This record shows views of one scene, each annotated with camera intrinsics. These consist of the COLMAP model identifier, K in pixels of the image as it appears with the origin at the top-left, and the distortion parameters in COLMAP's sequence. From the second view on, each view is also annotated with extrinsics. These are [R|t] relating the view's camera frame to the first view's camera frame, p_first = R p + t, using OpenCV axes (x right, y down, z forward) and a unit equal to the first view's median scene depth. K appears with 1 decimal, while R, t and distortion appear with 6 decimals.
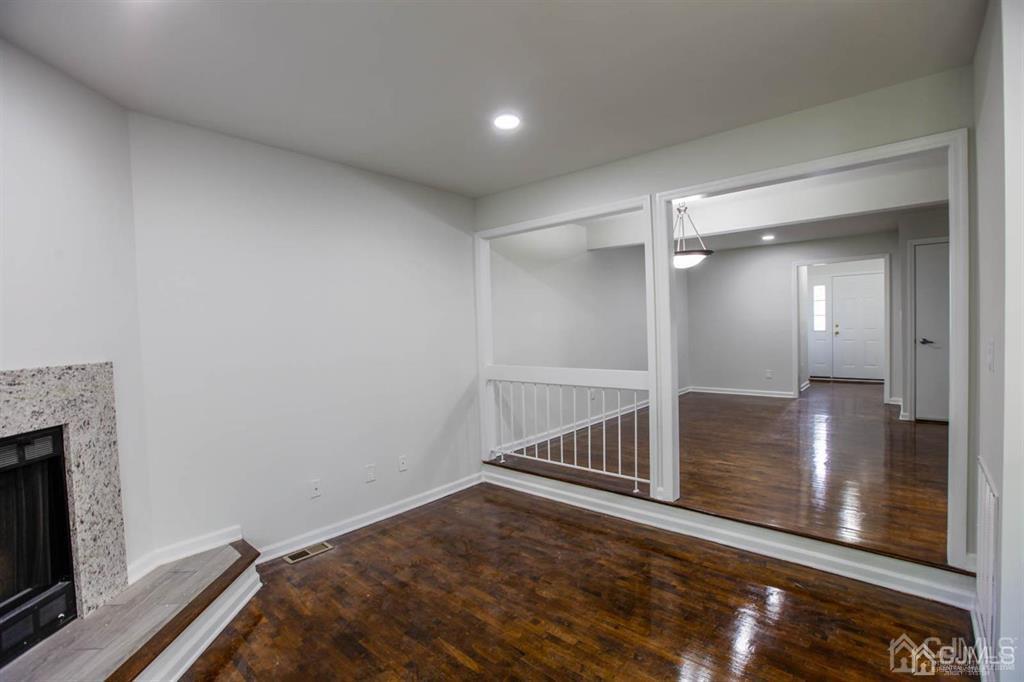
lens RADIAL K [[463.5, 0, 505.6], [0, 463.5, 342.7], [0, 0, 1]] dist [-0.056754, 0.019722]
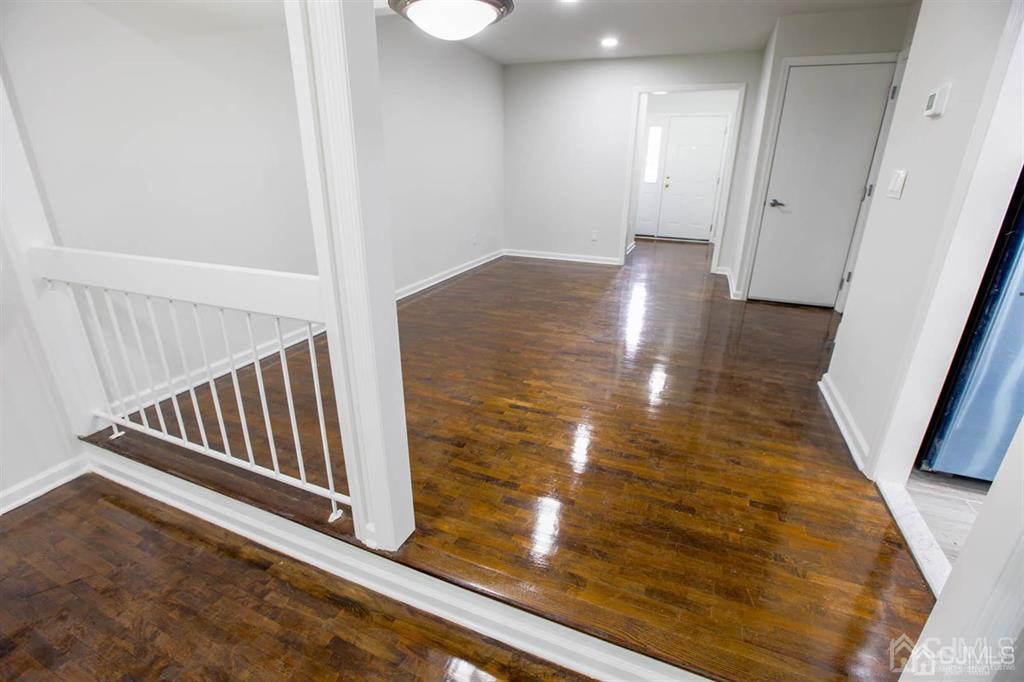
lens RADIAL K [[463.5, 0, 505.6], [0, 463.5, 342.7], [0, 0, 1]] dist [-0.056754, 0.019722]
pose [[0.942186, -0.079322, 0.325567, 0.202793], [-0.030378, 0.947358, 0.318731, -0.009989], [-0.333711, -0.310194, 0.890178, 0.363841]]
